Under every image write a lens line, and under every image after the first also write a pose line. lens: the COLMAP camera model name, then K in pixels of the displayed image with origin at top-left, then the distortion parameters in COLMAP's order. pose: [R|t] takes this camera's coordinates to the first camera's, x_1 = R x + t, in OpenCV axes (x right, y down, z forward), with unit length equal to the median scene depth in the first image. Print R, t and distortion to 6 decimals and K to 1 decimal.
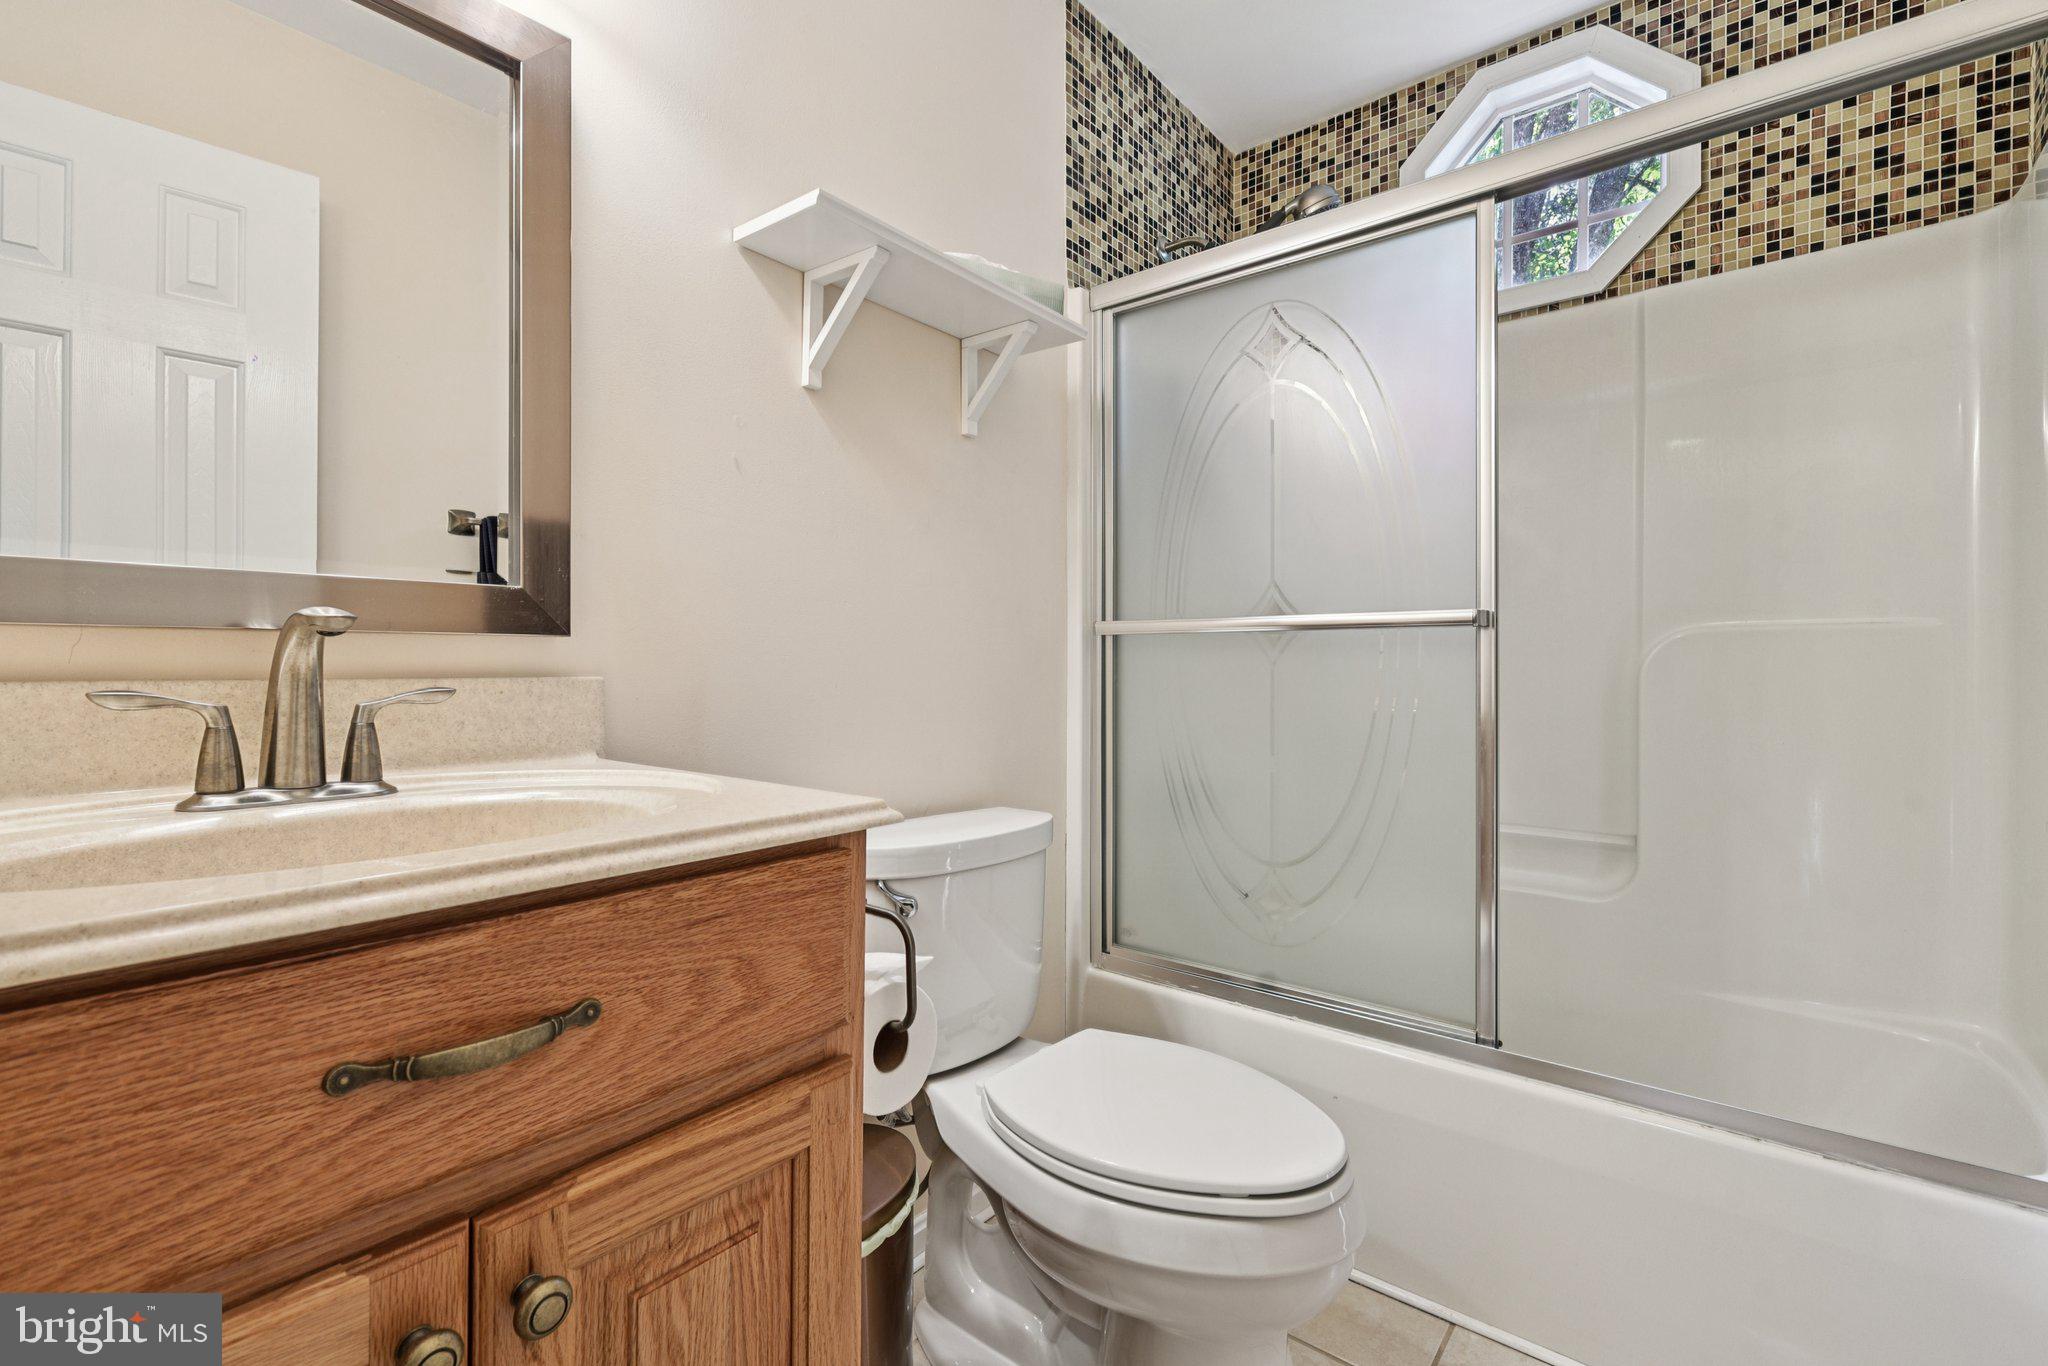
lens RADIAL K [[895.8, 0, 1025.1], [0, 895.8, 660.7], [0, 0, 1]] dist [0.002259, -0.000006]
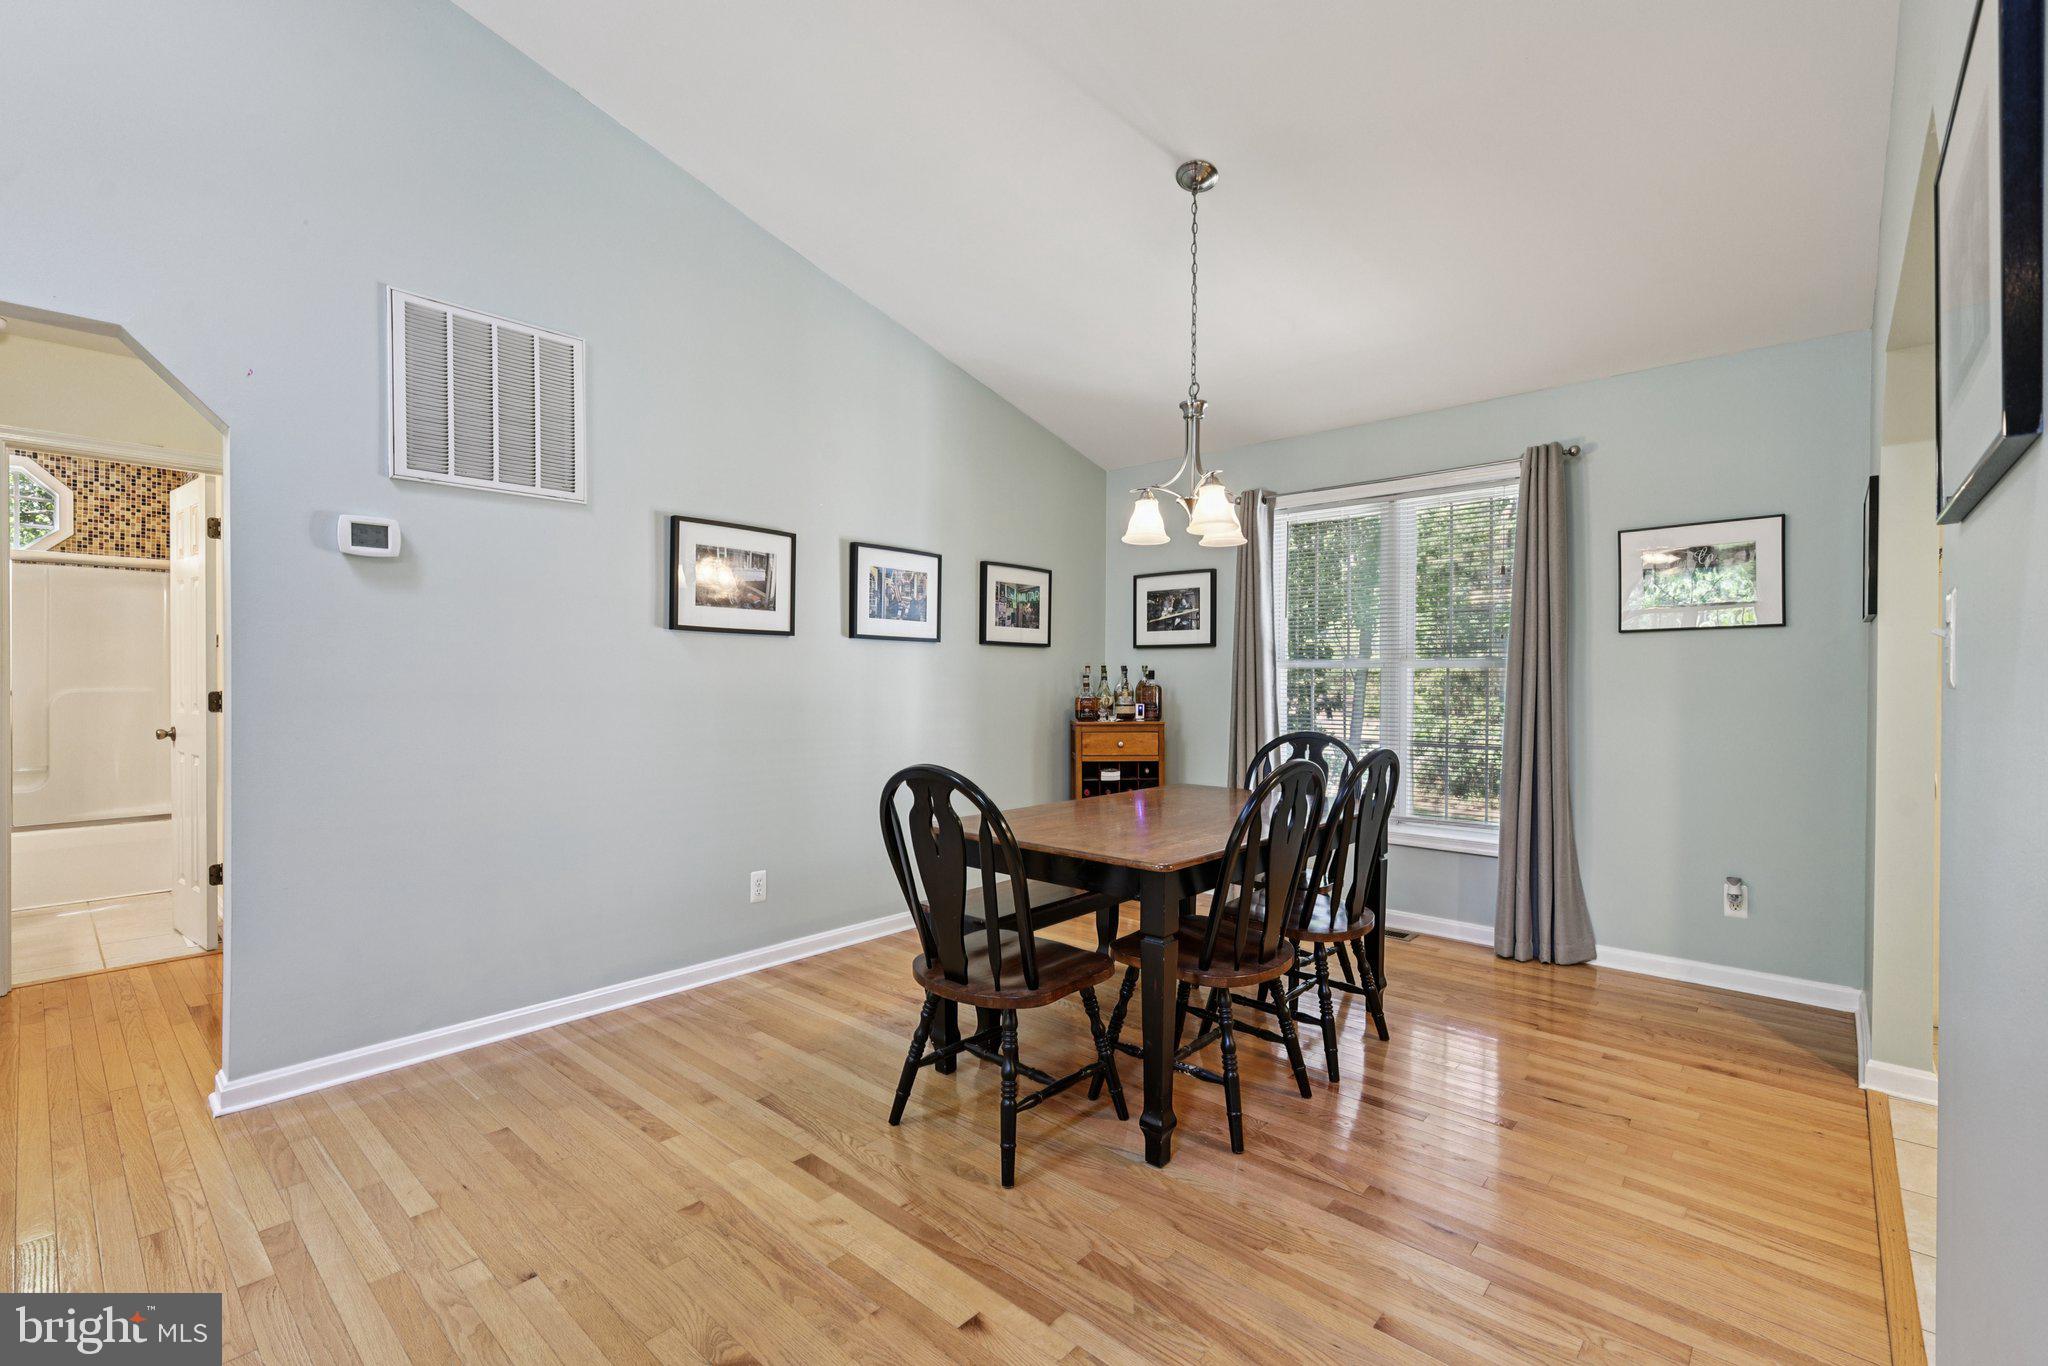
lens RADIAL K [[891.2, 0, 1020.4], [0, 891.2, 690.2], [0, 0, 1]] dist [0.001695, -0.000424]
pose [[0.053156, -0.010603, 0.998530, -1.967040], [-0.006838, 0.999916, 0.010982, -0.089964], [-0.998563, -0.007412, 0.053079, -2.206714]]
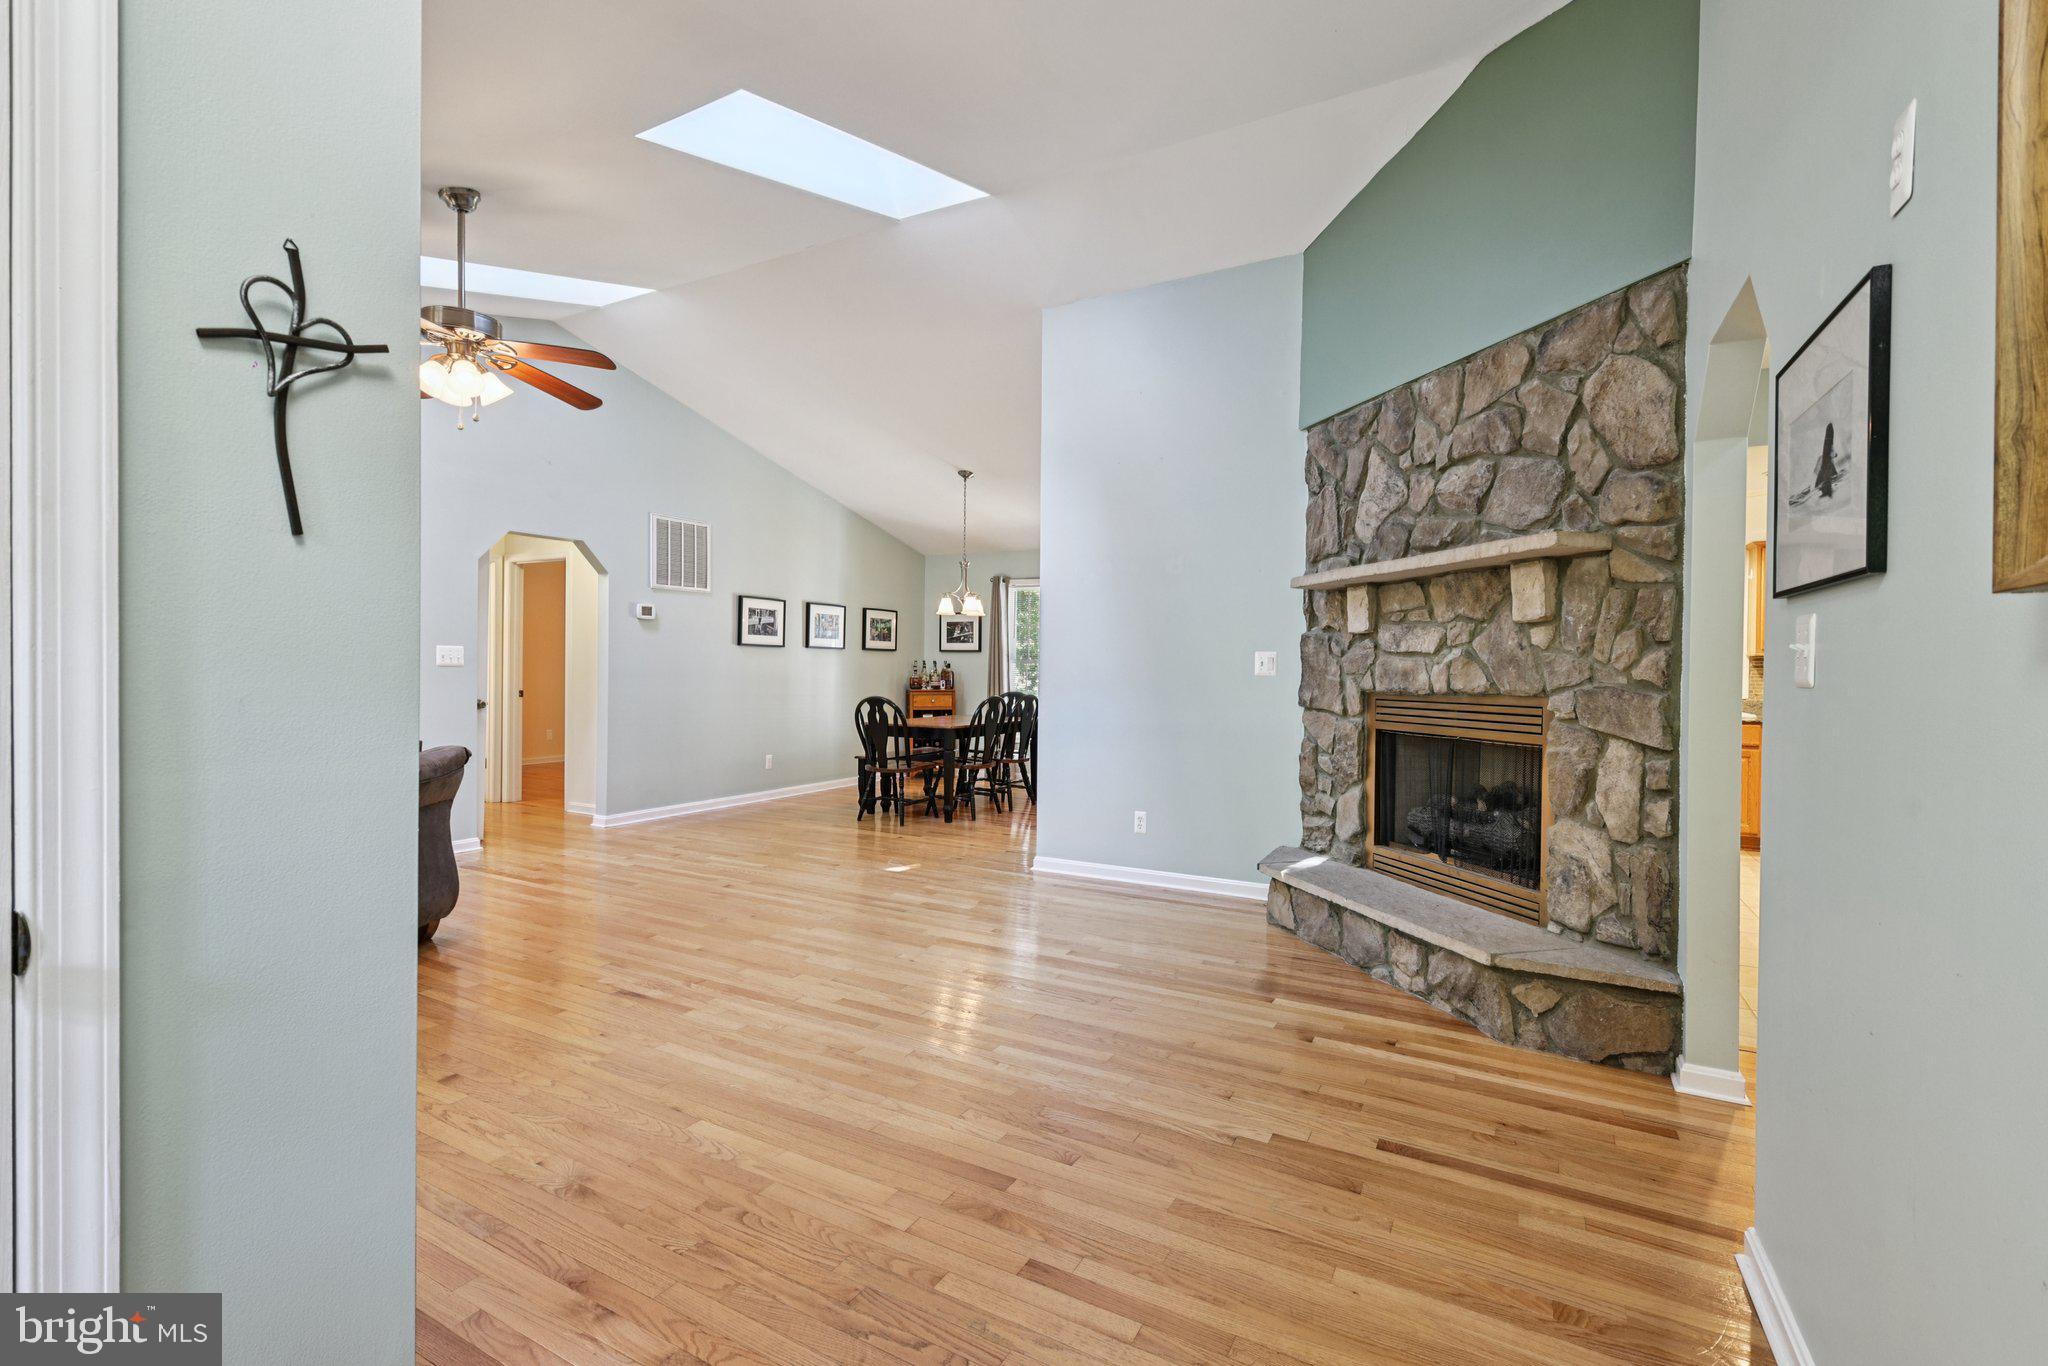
lens RADIAL K [[894.9, 0, 1022.5], [0, 894.9, 675.7], [0, 0, 1]] dist [0.002643, 0.000244]
pose [[-0.169692, -0.010362, 0.985443, -4.581506], [-0.013738, 0.999872, 0.008148, -0.100085], [-0.985401, -0.012155, -0.169813, -1.987545]]
